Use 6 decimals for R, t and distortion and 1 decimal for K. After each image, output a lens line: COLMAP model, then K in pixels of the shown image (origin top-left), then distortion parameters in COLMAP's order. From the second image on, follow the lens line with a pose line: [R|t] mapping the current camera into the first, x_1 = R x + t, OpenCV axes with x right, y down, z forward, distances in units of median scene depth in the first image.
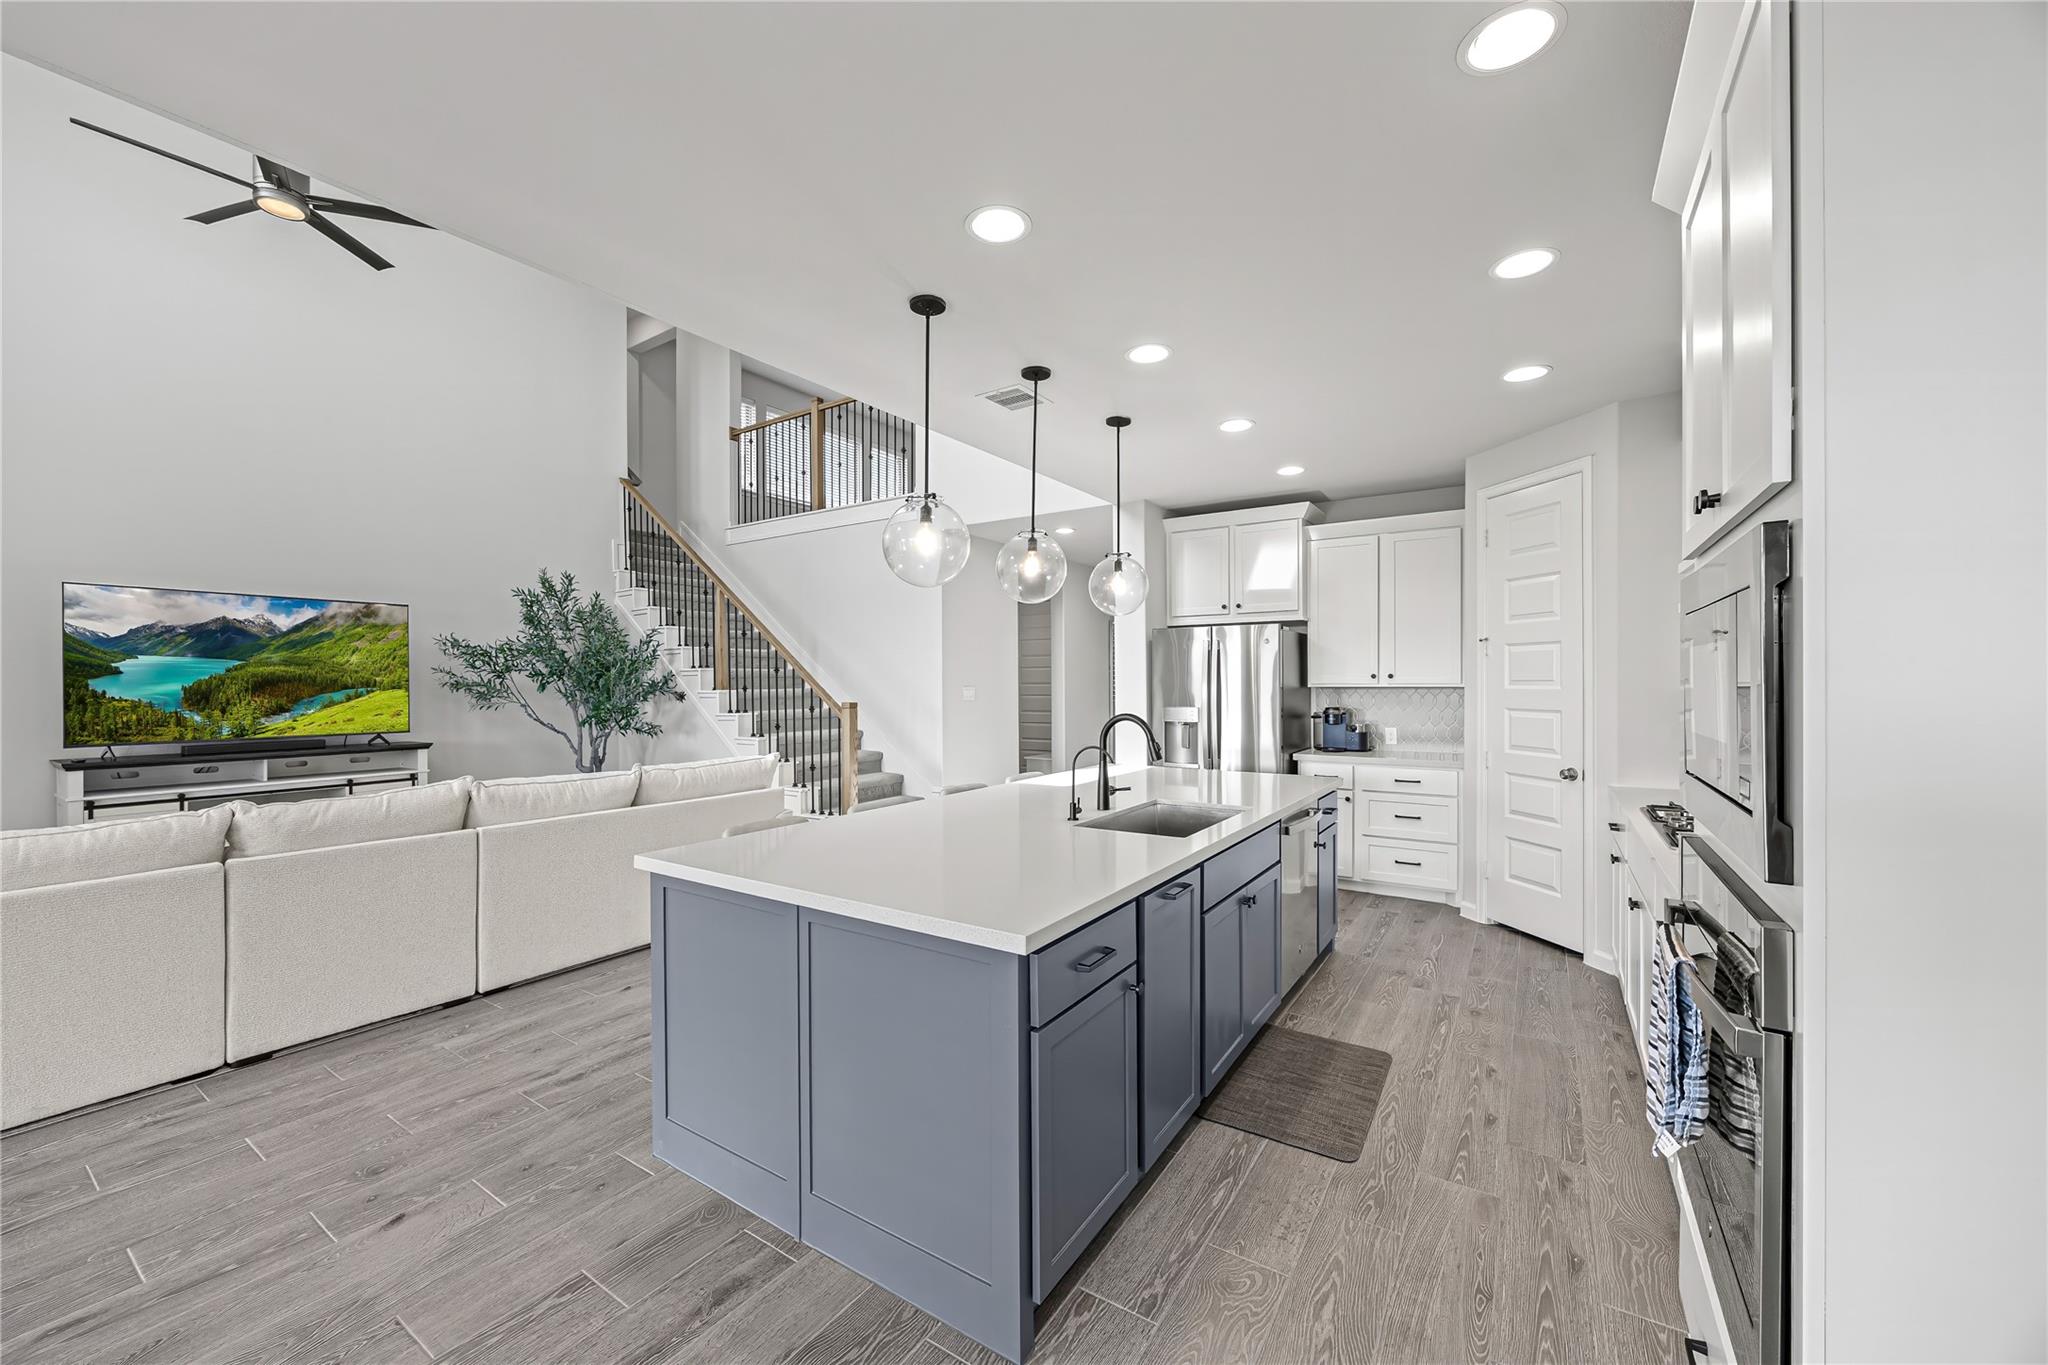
lens RADIAL K [[779.1, 0, 1015.5], [0, 779.1, 686.9], [0, 0, 1]] dist [-0.001791, -0.000179]
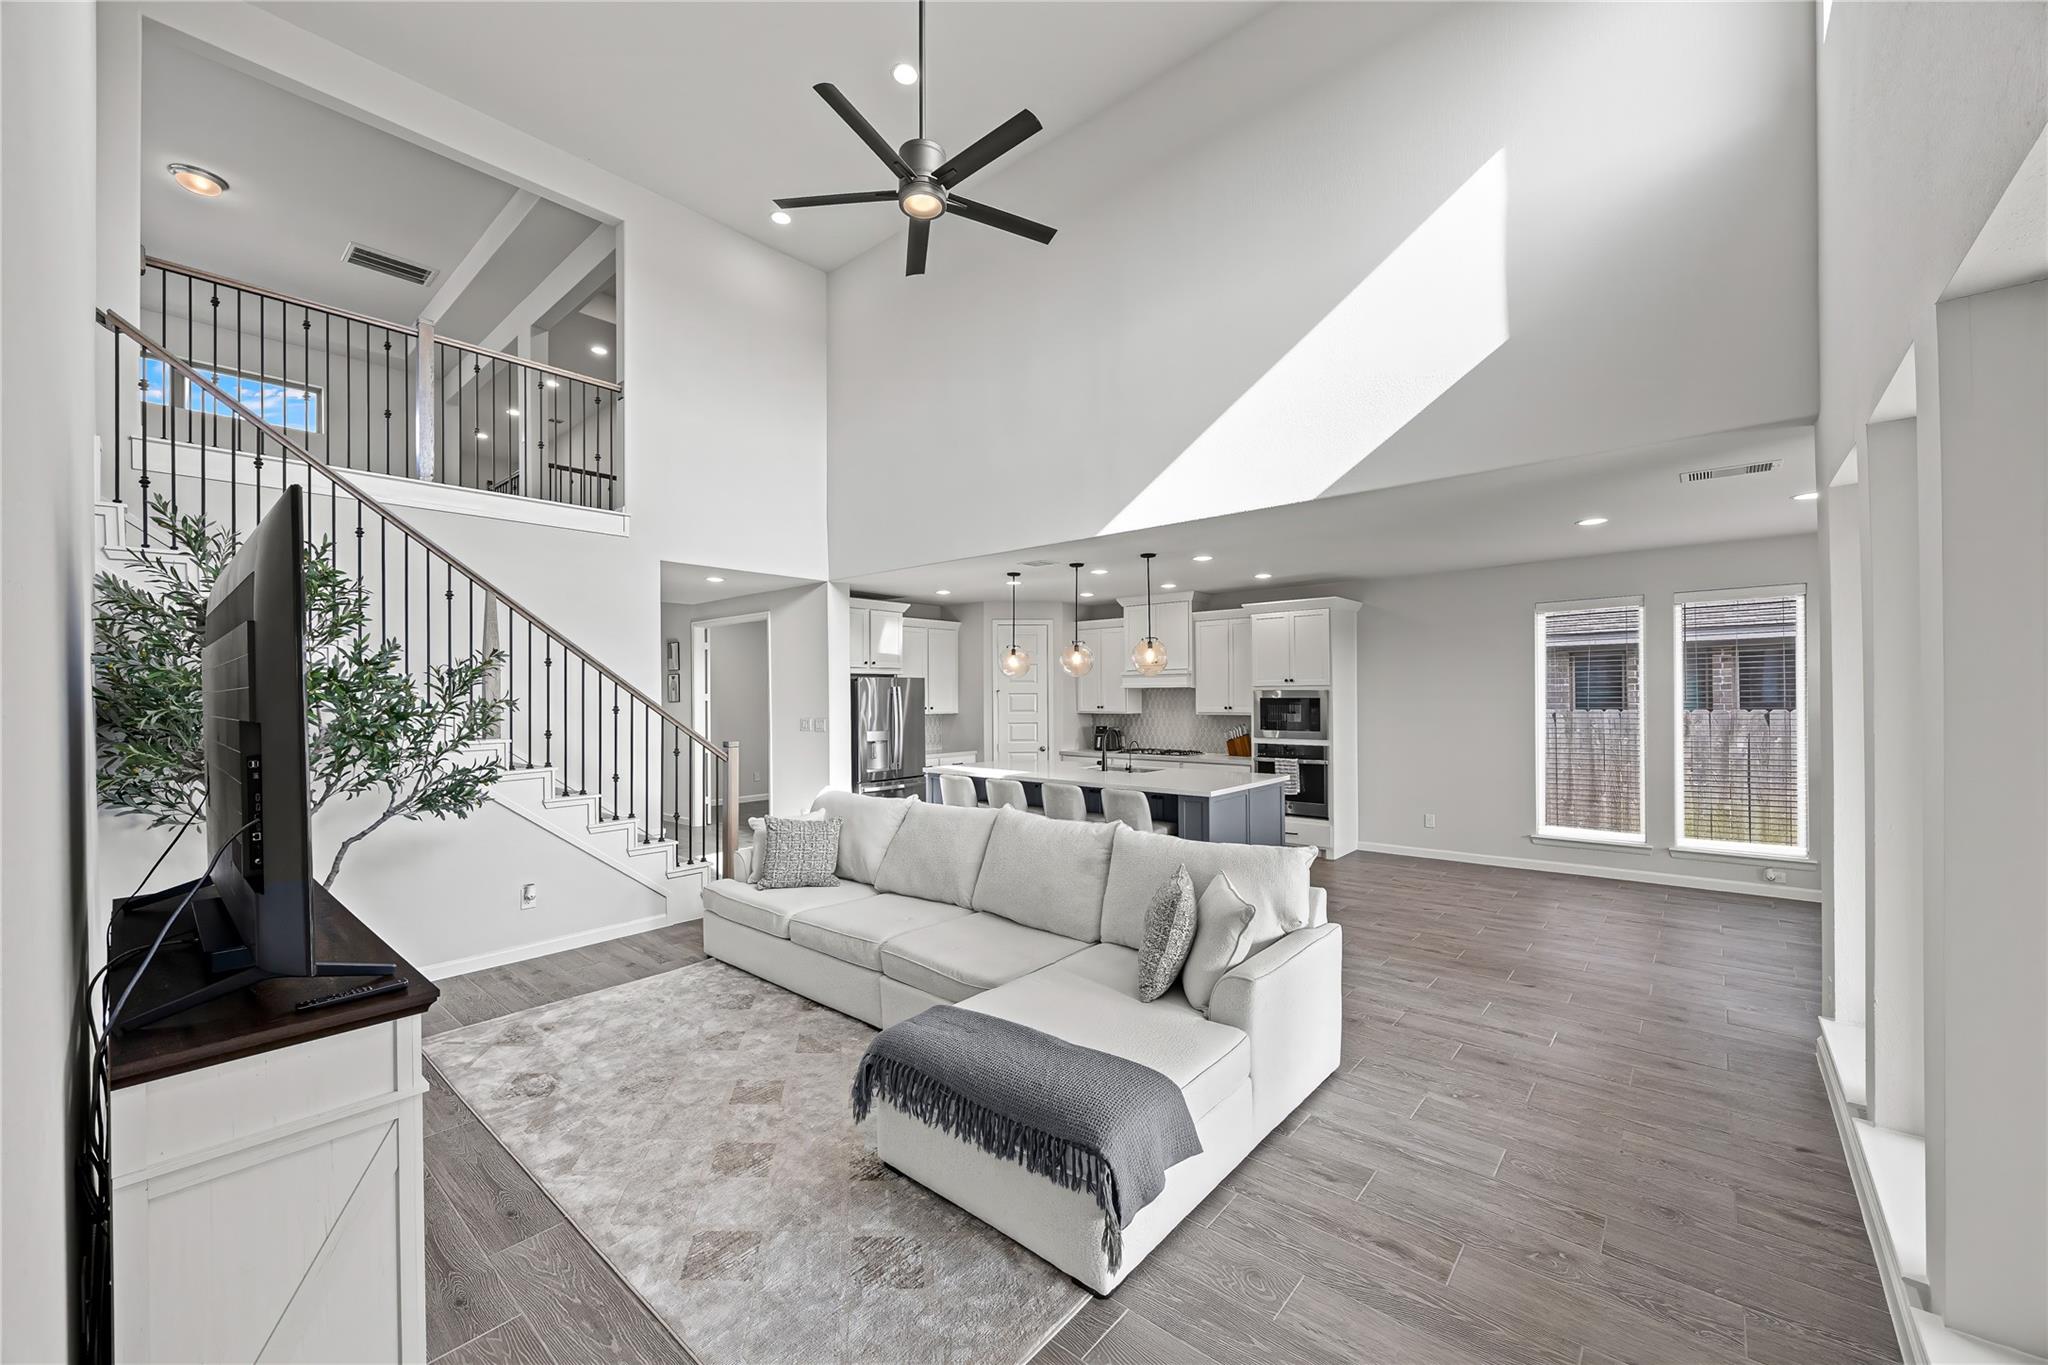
lens RADIAL K [[791.1, 0, 1032.5], [0, 791.1, 692.3], [0, 0, 1]] dist [-0.000281, 0.000097]
pose [[0.120453, 0.007615, 0.992690, -1.286223], [0.014433, 0.999851, -0.009421, -0.030468], [-0.992614, 0.015463, 0.120325, 0.543201]]
